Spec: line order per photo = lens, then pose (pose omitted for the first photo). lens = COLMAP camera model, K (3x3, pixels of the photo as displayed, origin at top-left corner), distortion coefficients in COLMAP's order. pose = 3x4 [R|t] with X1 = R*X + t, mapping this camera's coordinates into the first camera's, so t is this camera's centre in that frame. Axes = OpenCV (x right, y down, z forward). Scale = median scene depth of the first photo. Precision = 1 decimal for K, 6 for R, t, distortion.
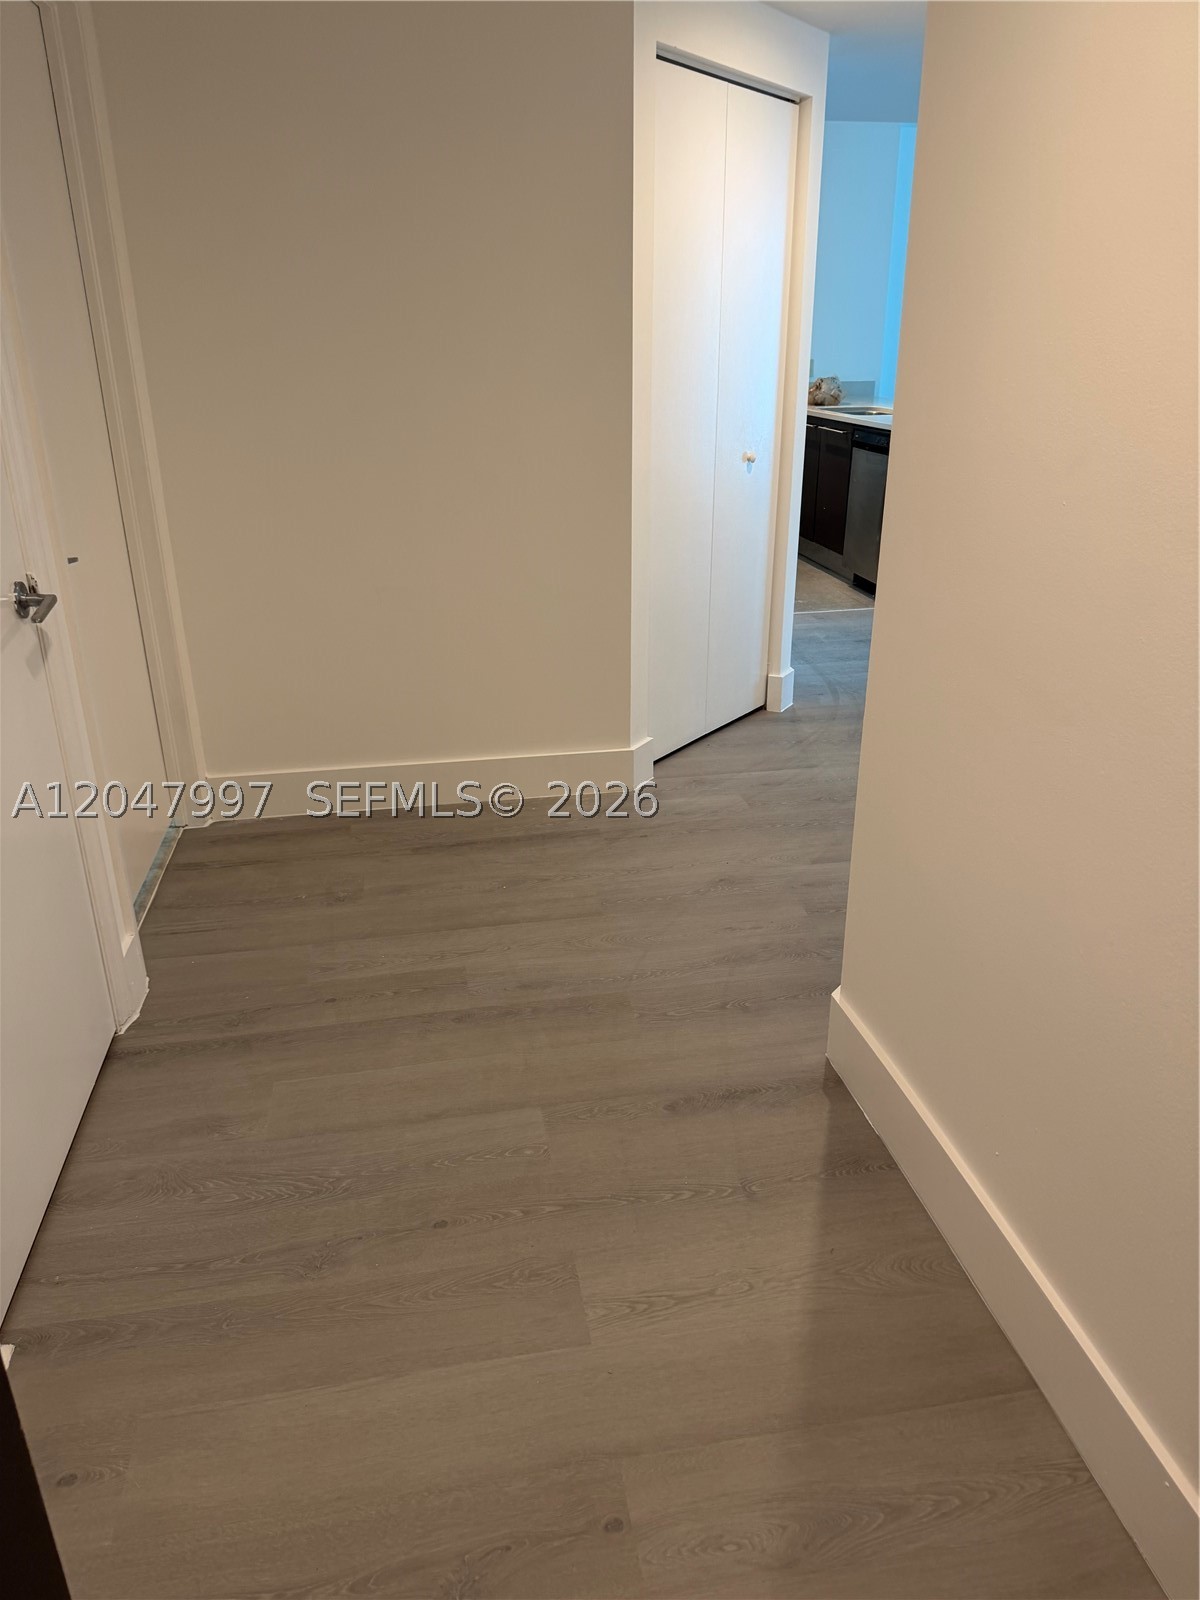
lens RADIAL K [[1110.5, 0, 600.9], [0, 1110.5, 802.2], [0, 0, 1]] dist [0.173280, -0.352532]
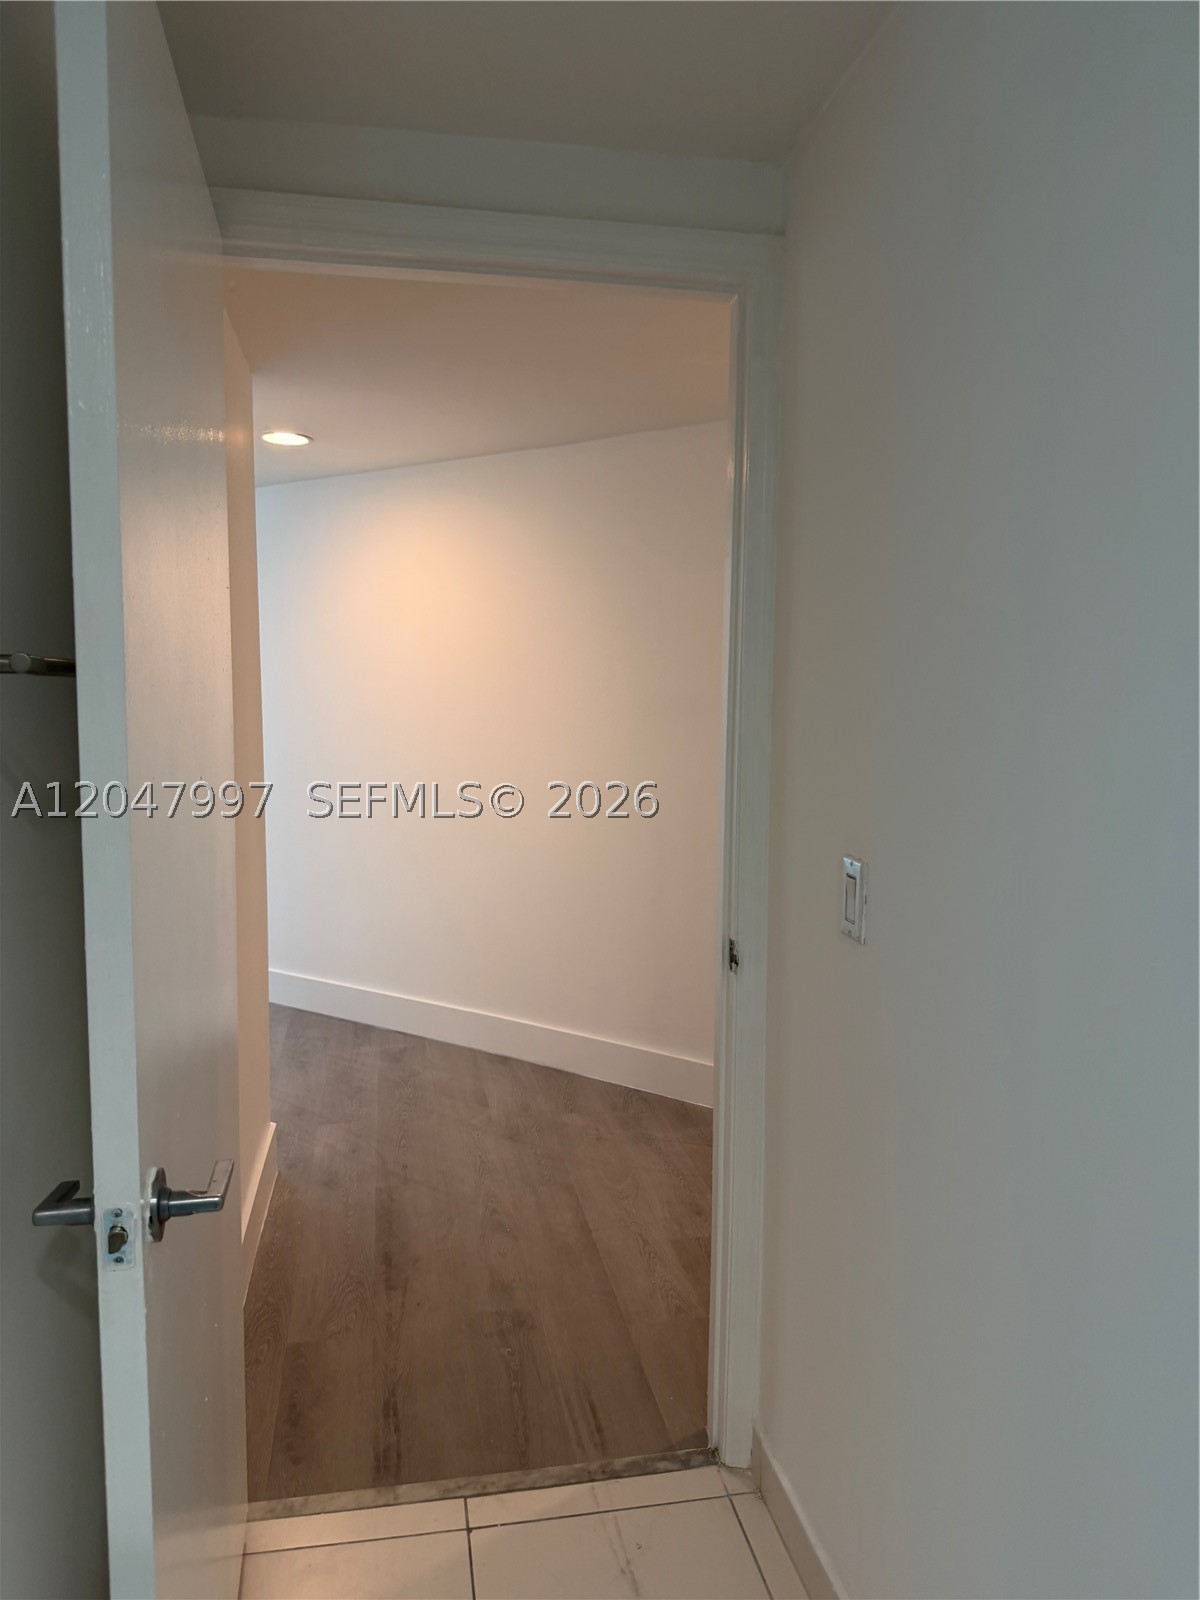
lens RADIAL K [[1110.5, 0, 600.9], [0, 1110.5, 802.2], [0, 0, 1]] dist [0.173280, -0.352532]
pose [[-0.001243, -0.094895, 0.995487, -0.992534], [0.381129, 0.920305, 0.088204, -0.309037], [-0.924521, 0.379518, 0.035024, 0.730358]]
